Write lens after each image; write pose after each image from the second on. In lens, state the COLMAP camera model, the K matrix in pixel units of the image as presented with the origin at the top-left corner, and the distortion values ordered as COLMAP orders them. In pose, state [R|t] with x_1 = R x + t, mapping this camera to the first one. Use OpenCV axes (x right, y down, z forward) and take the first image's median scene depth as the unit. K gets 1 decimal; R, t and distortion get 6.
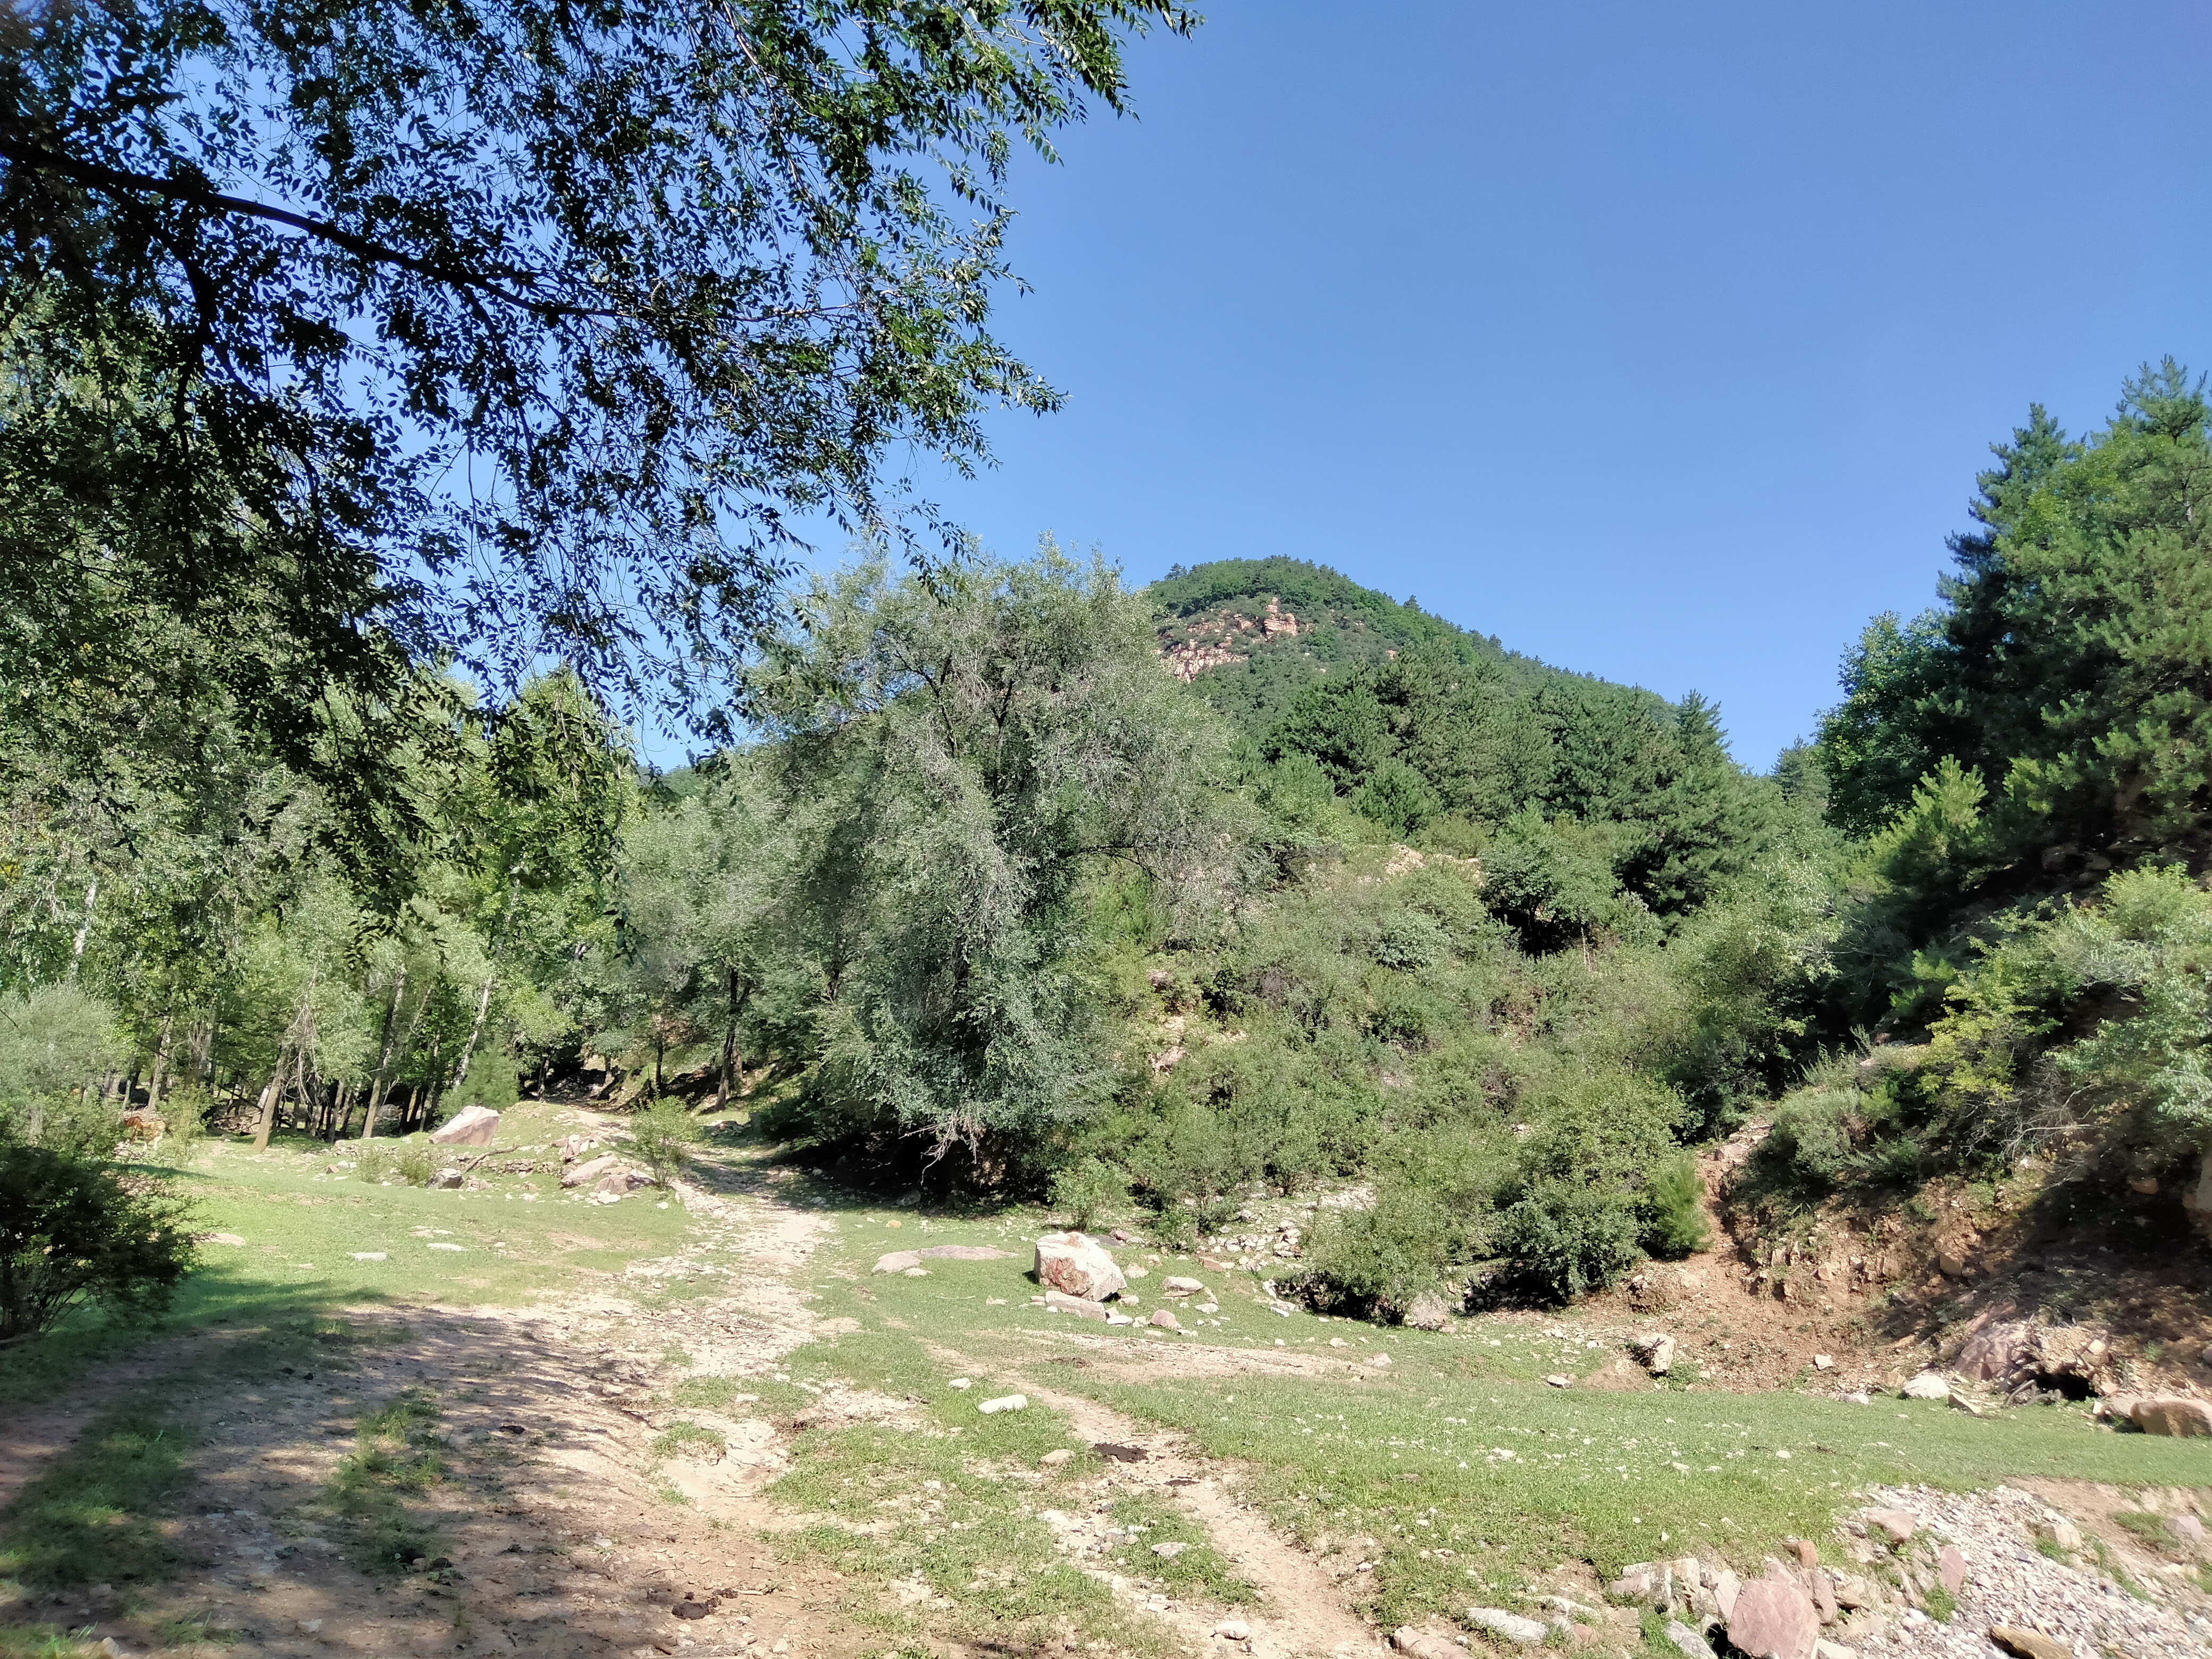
lens RADIAL K [[1630.7, 0, 1106.0], [0, 1630.7, 829.5], [0, 0, 1]] dist [-0.009771, -0.005974]
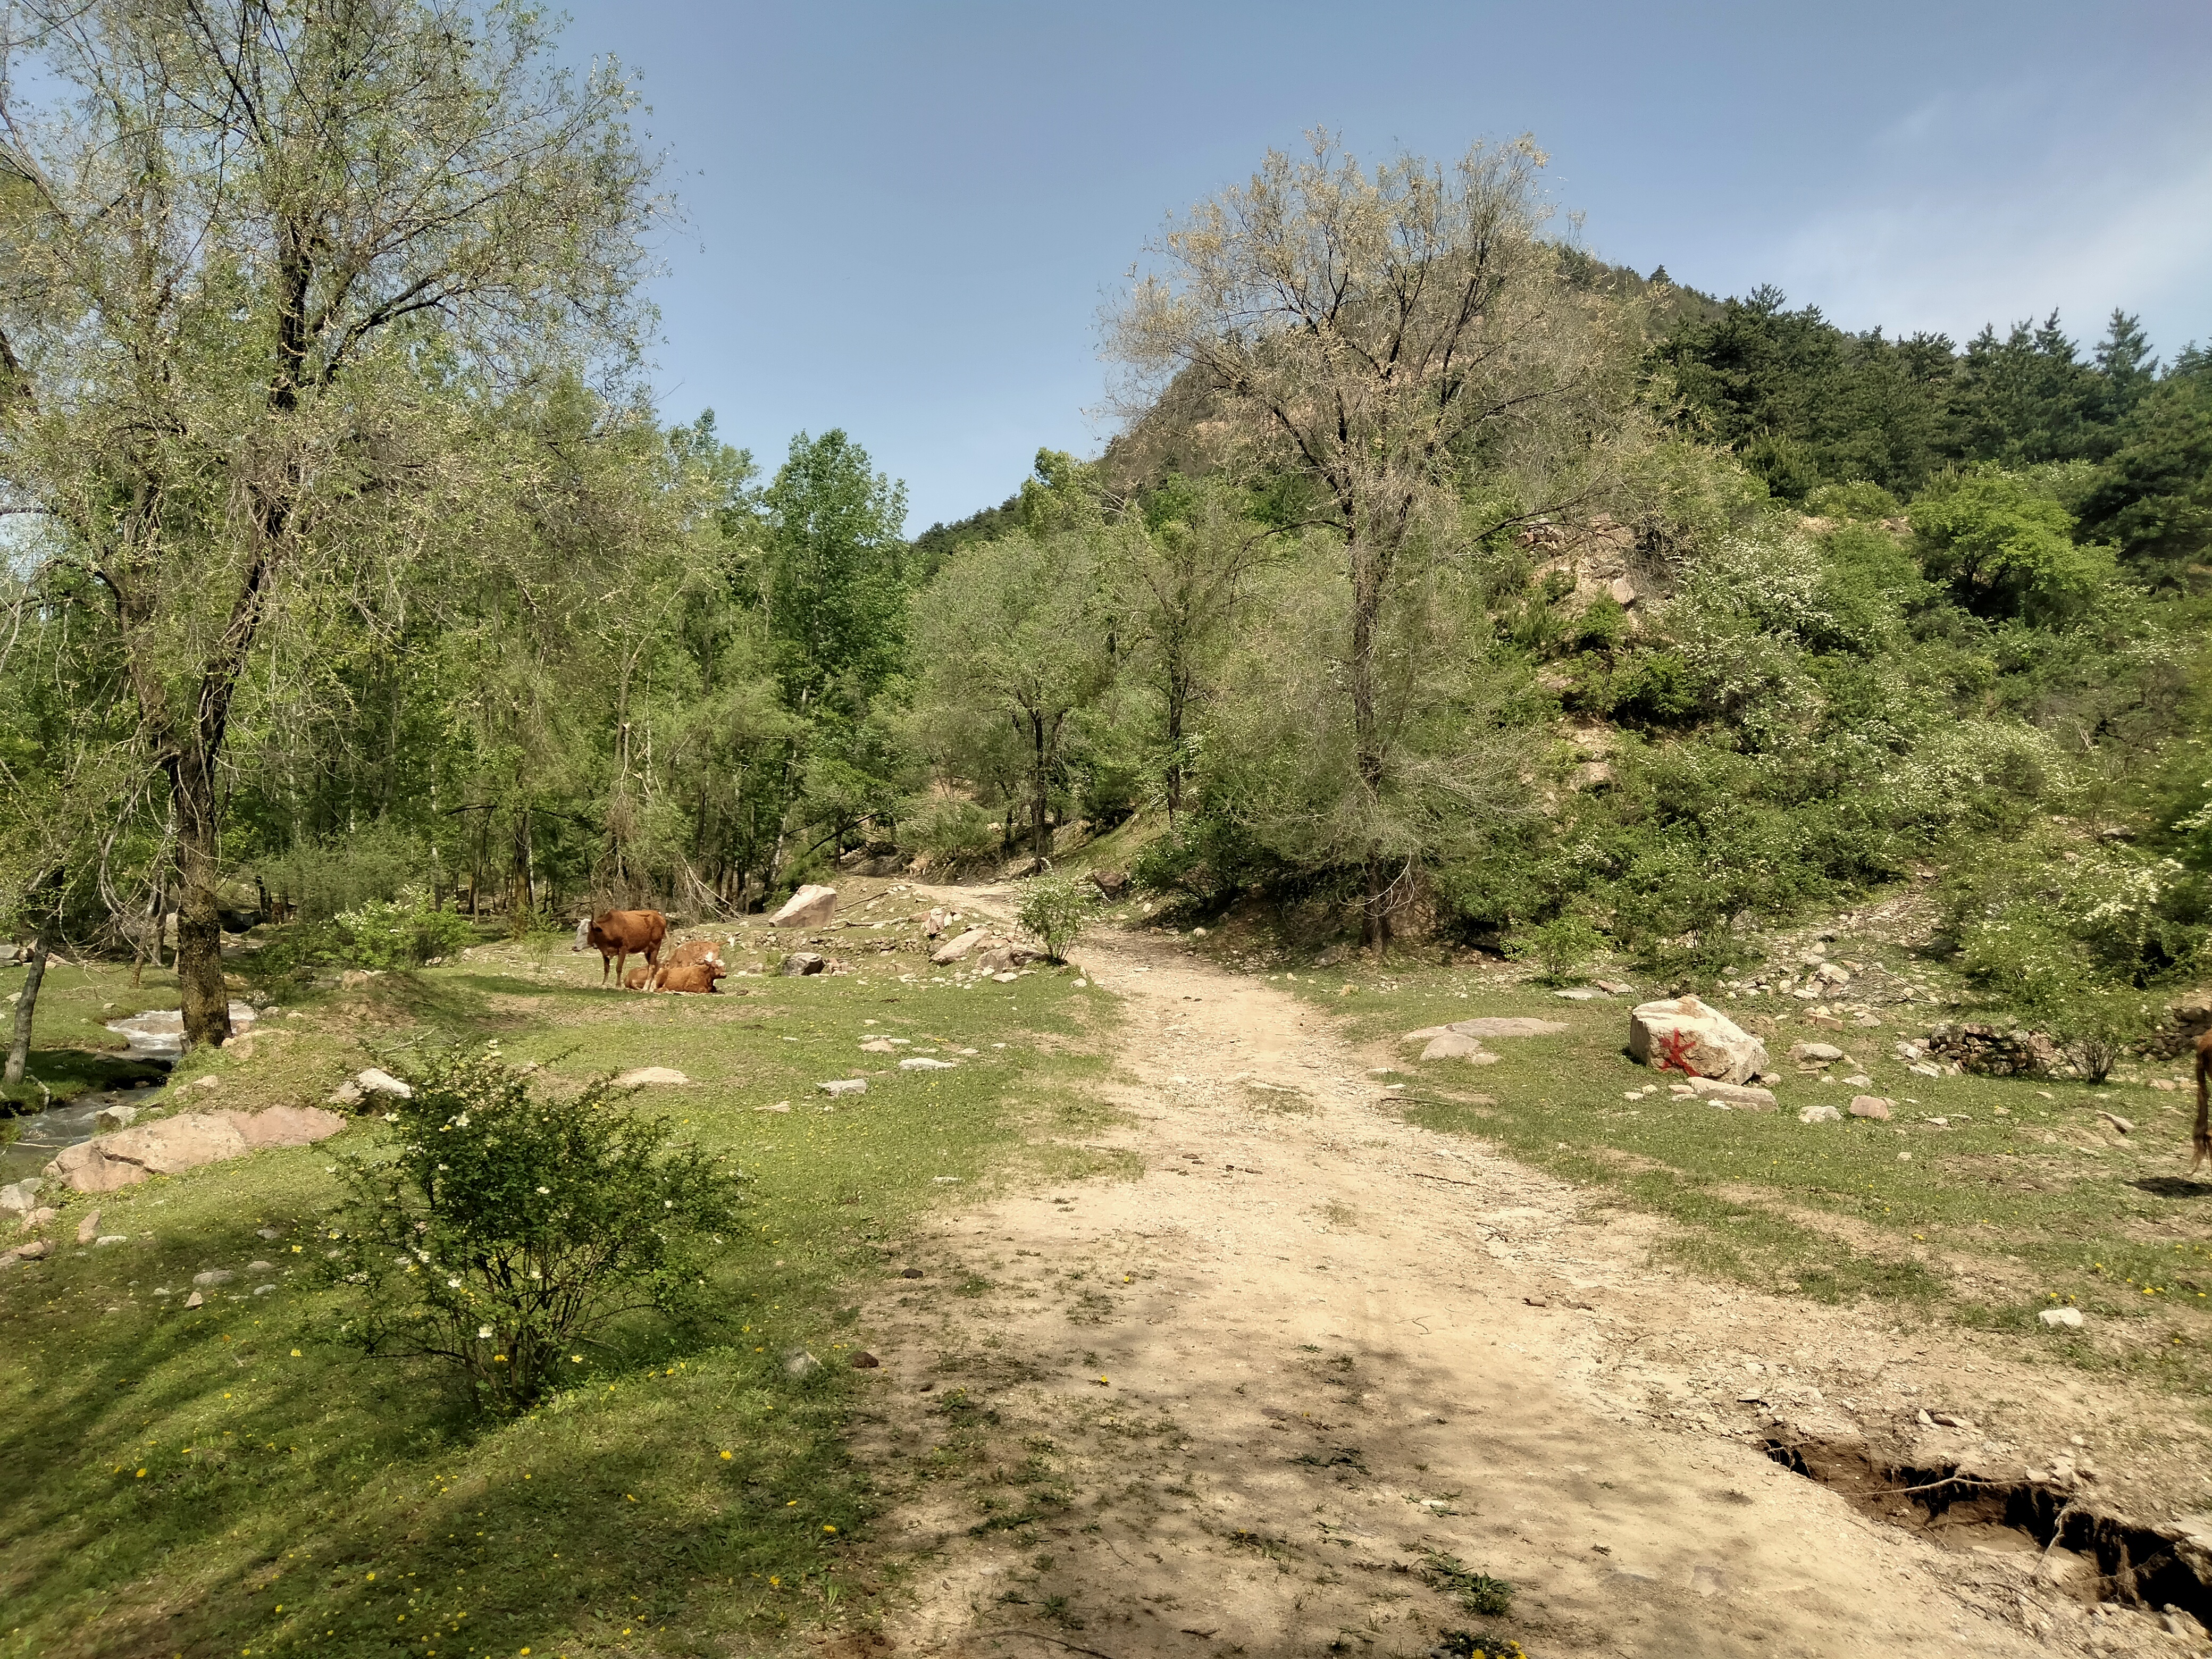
lens RADIAL K [[1630.7, 0, 1106.0], [0, 1630.7, 829.5], [0, 0, 1]] dist [-0.009771, -0.005974]
pose [[0.986786, -0.072133, -0.145089, -0.101480], [0.094080, 0.984108, 0.150599, 0.014989], [0.131920, -0.162259, 0.977890, 0.127664]]
